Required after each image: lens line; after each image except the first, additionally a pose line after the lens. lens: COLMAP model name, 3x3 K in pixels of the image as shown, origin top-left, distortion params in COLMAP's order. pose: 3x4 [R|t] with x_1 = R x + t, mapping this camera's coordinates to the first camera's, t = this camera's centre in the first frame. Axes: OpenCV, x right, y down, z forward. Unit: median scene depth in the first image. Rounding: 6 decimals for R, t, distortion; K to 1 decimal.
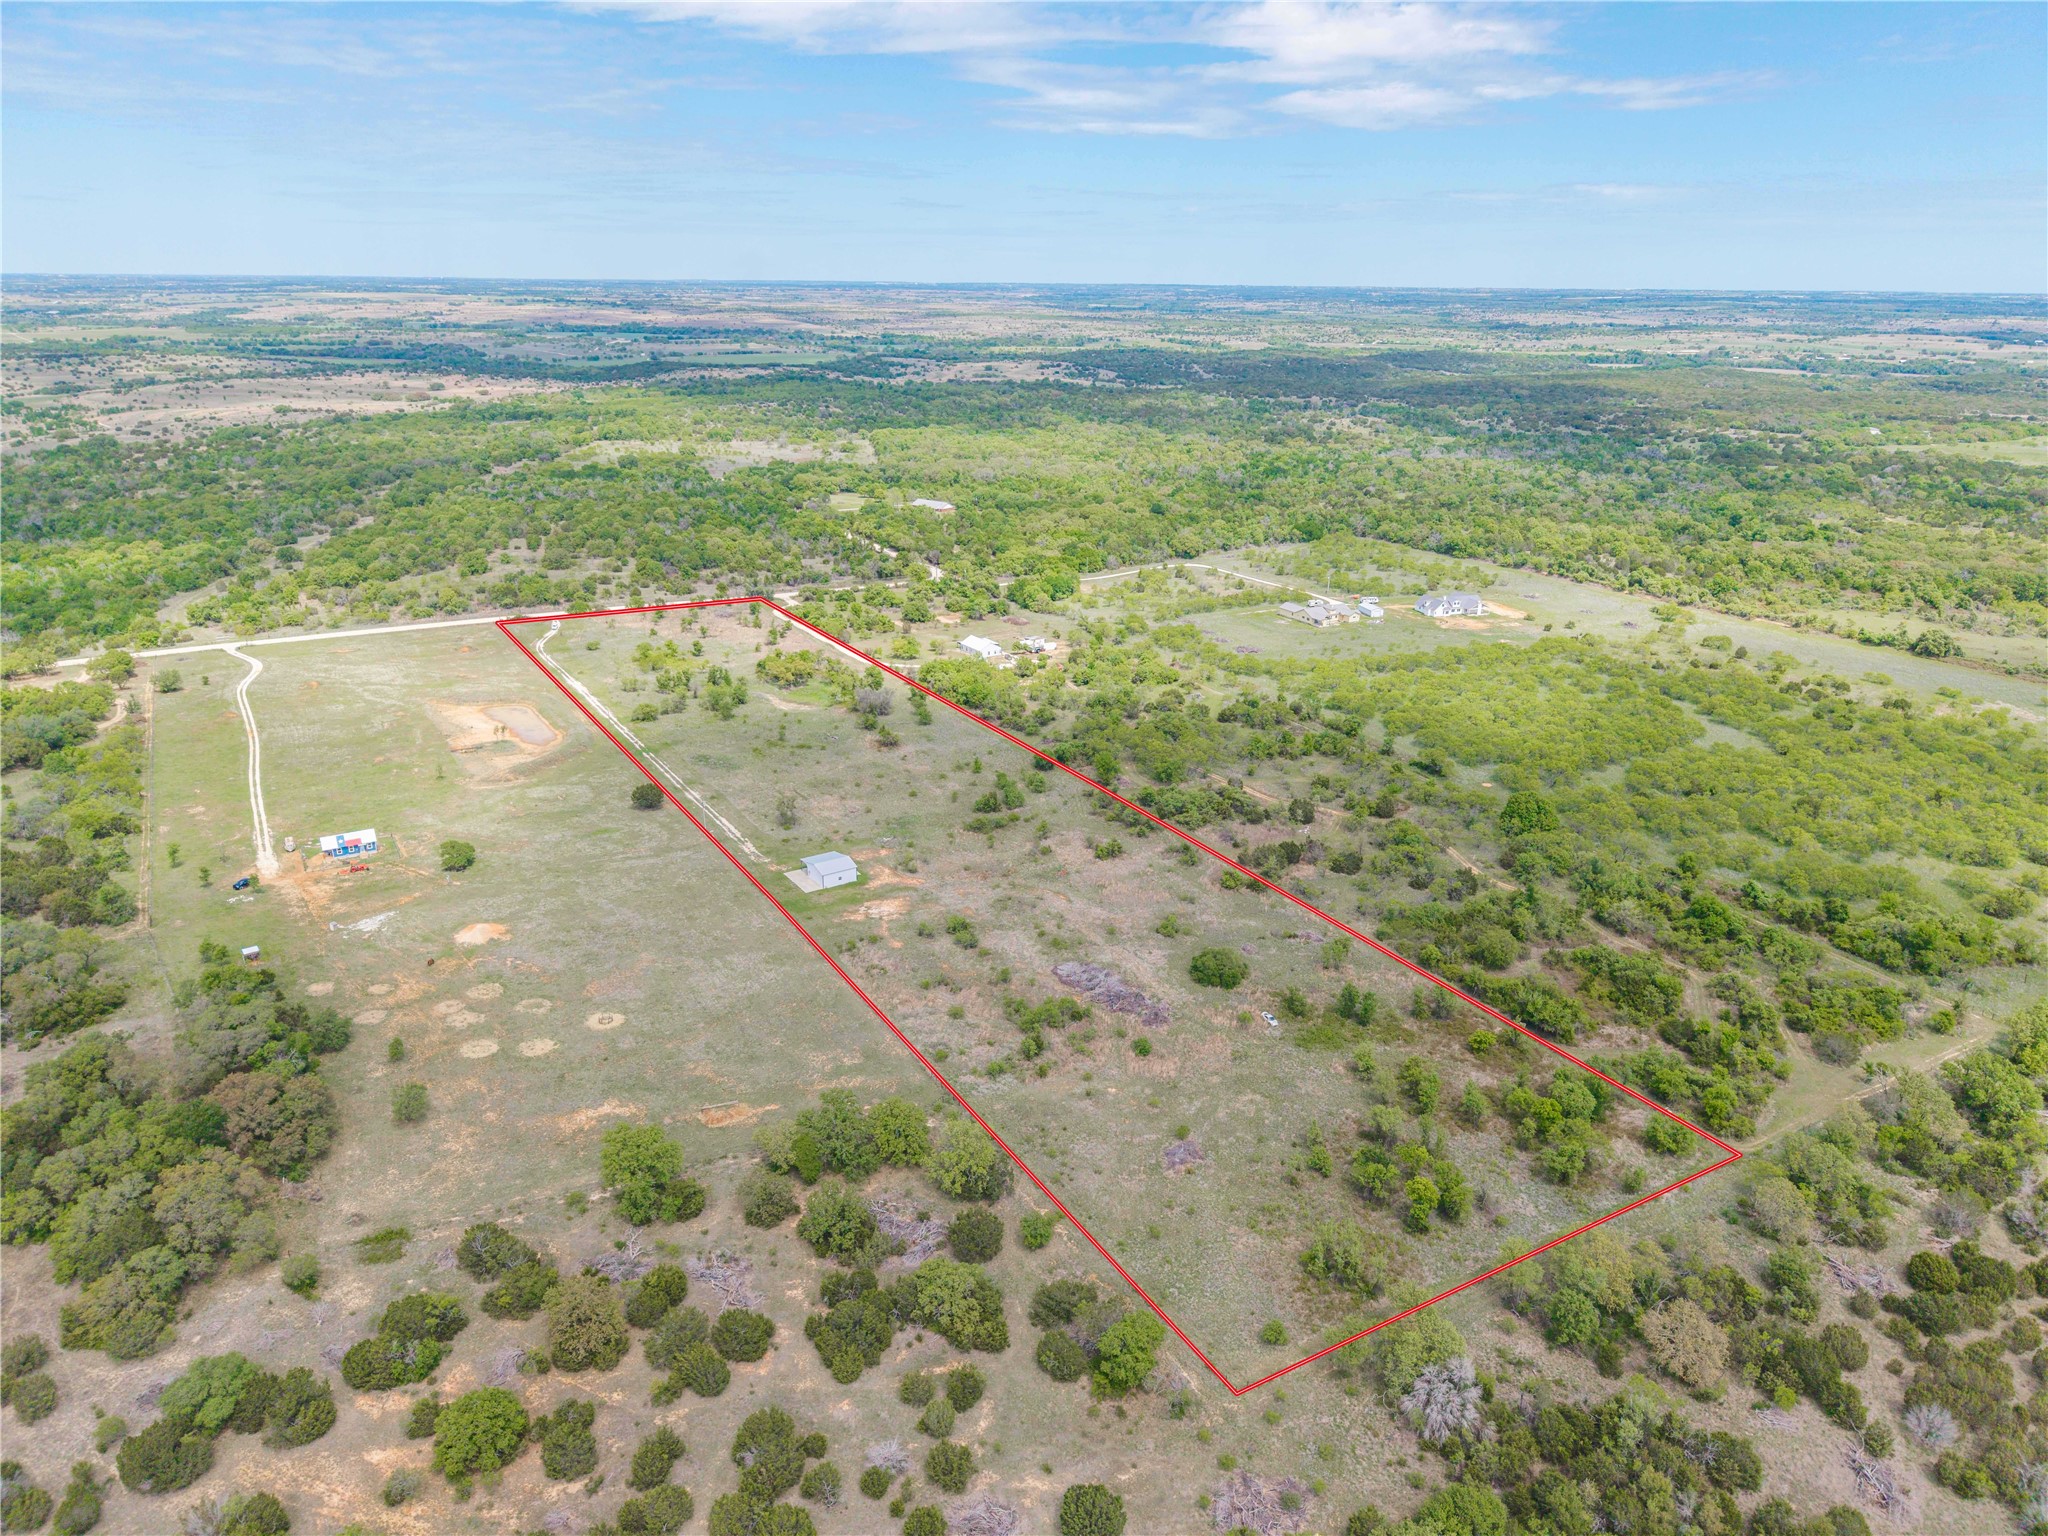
lens RADIAL K [[1411.0, 0, 1014.1], [0, 1411.0, 757.8], [0, 0, 1]] dist [0.037152, -0.016659]
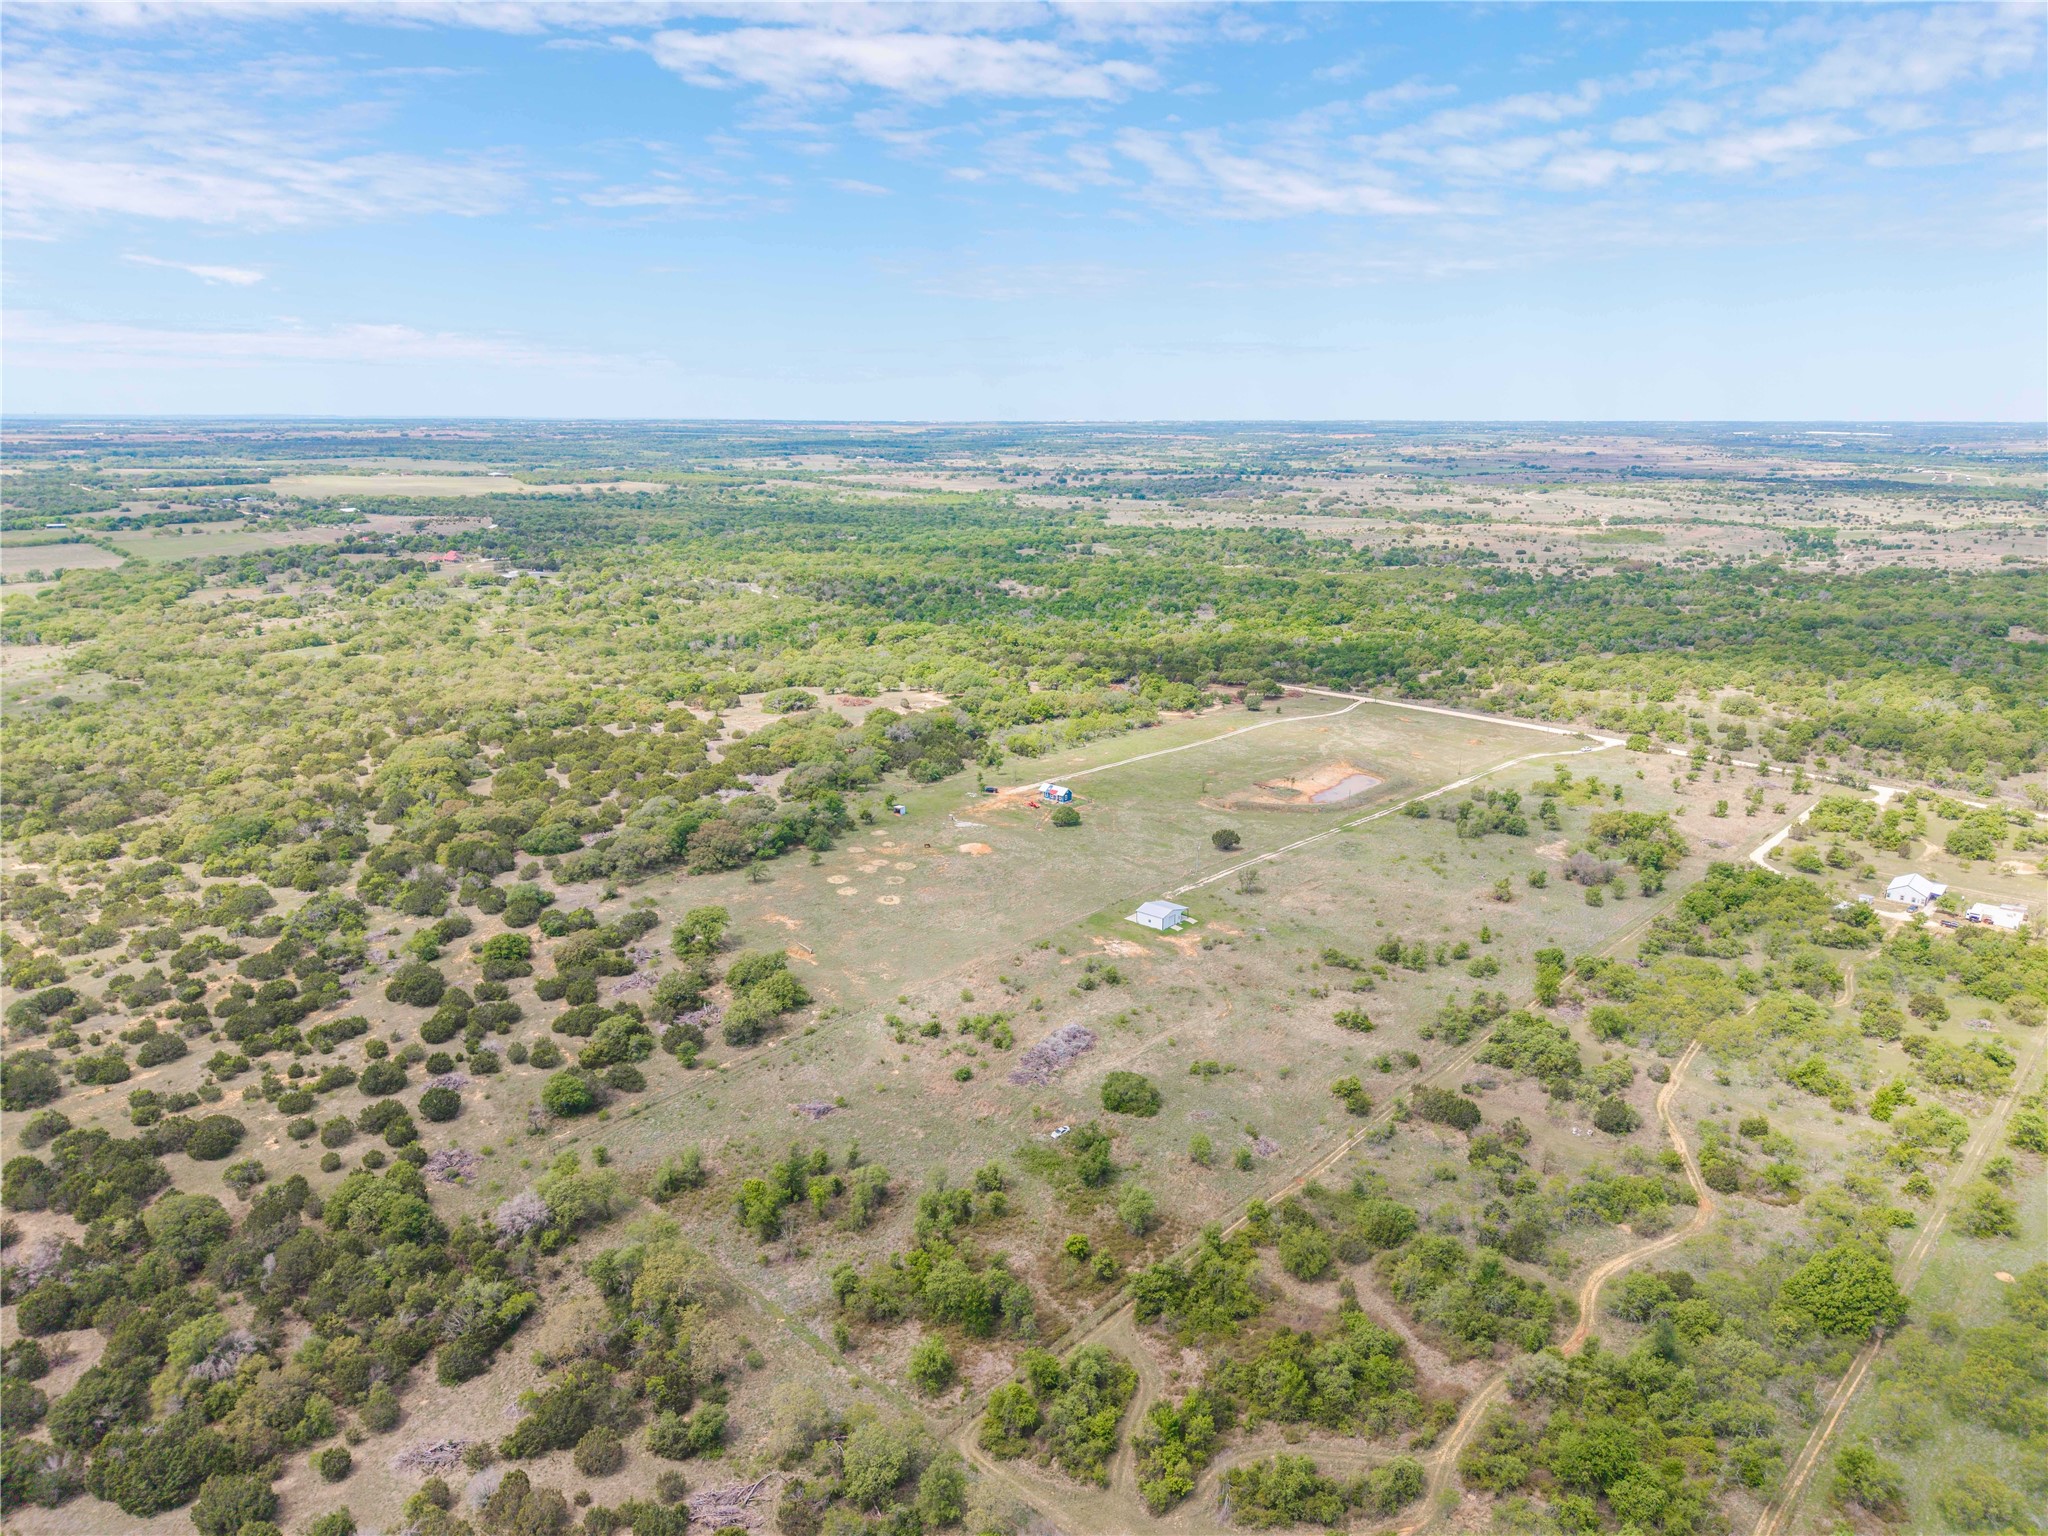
lens RADIAL K [[1411.0, 0, 1014.1], [0, 1411.0, 757.8], [0, 0, 1]] dist [0.037152, -0.016659]
pose [[0.265442, 0.226850, -0.937059, 1.001444], [-0.317105, 0.938392, 0.137346, -0.181573], [0.910486, 0.260689, 0.321024, 0.556091]]
